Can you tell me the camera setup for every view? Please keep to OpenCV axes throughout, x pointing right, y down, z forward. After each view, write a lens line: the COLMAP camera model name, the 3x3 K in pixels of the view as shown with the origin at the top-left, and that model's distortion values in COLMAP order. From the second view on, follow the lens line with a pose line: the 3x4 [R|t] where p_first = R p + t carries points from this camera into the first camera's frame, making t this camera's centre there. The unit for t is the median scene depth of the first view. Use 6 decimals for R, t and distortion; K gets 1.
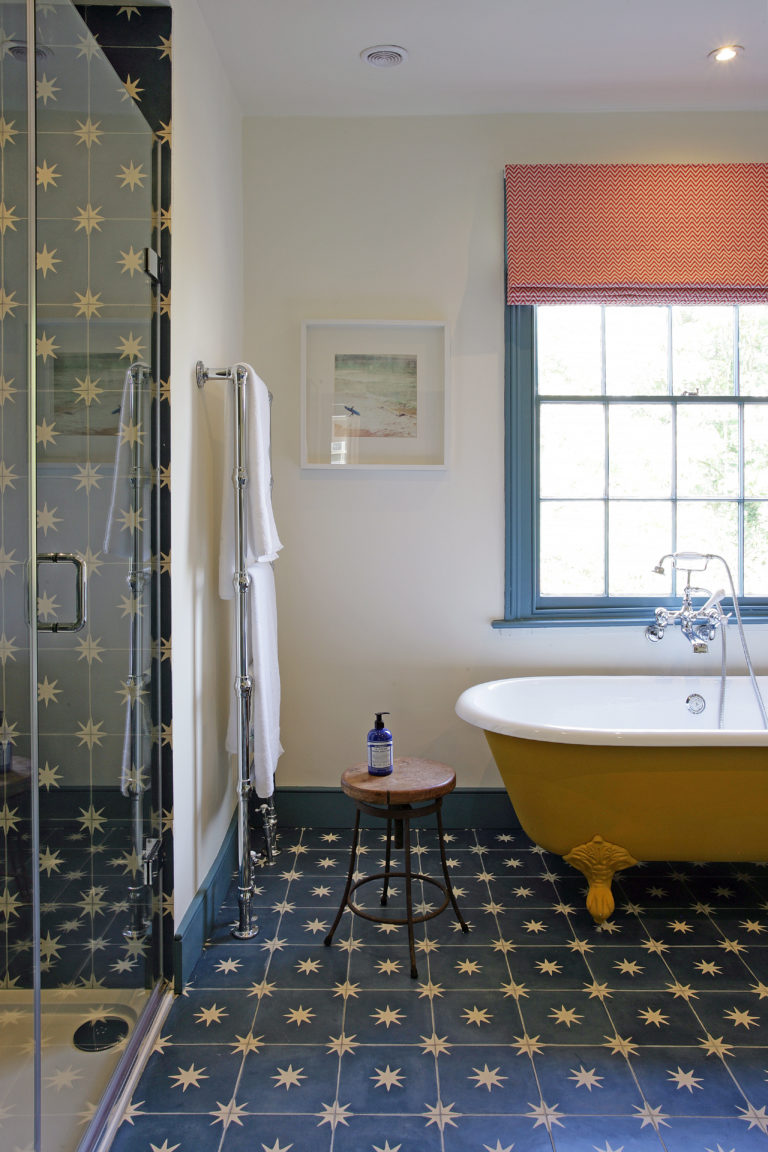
lens RADIAL K [[821.2, 0, 383.3], [0, 821.2, 504.3], [0, 0, 1]] dist [0.005969, 0.005431]
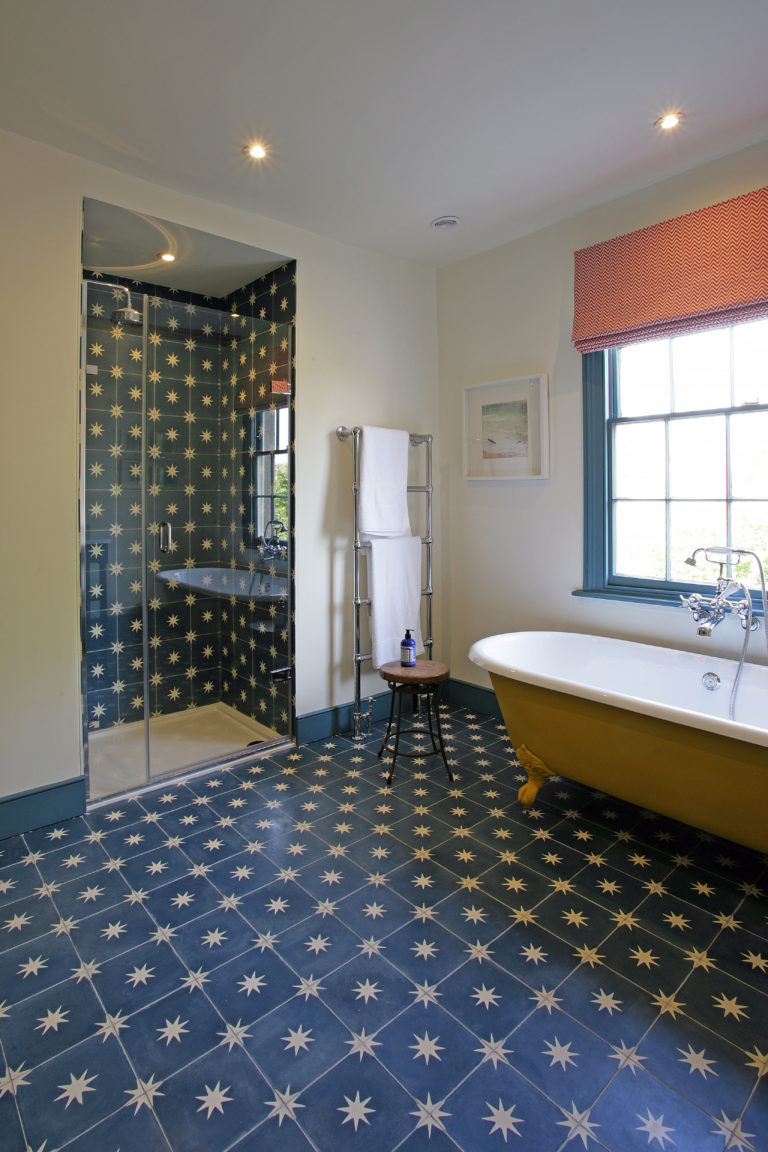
lens RADIAL K [[595.3, 0, 384.4], [0, 595.3, 498.9], [0, 0, 1]] dist [-0.001265, -0.000129]
pose [[0.681488, 0.000341, -0.731829, 0.634622], [0.000745, 0.999999, 0.001160, -0.008938], [0.731829, -0.001335, 0.681487, 0.106129]]
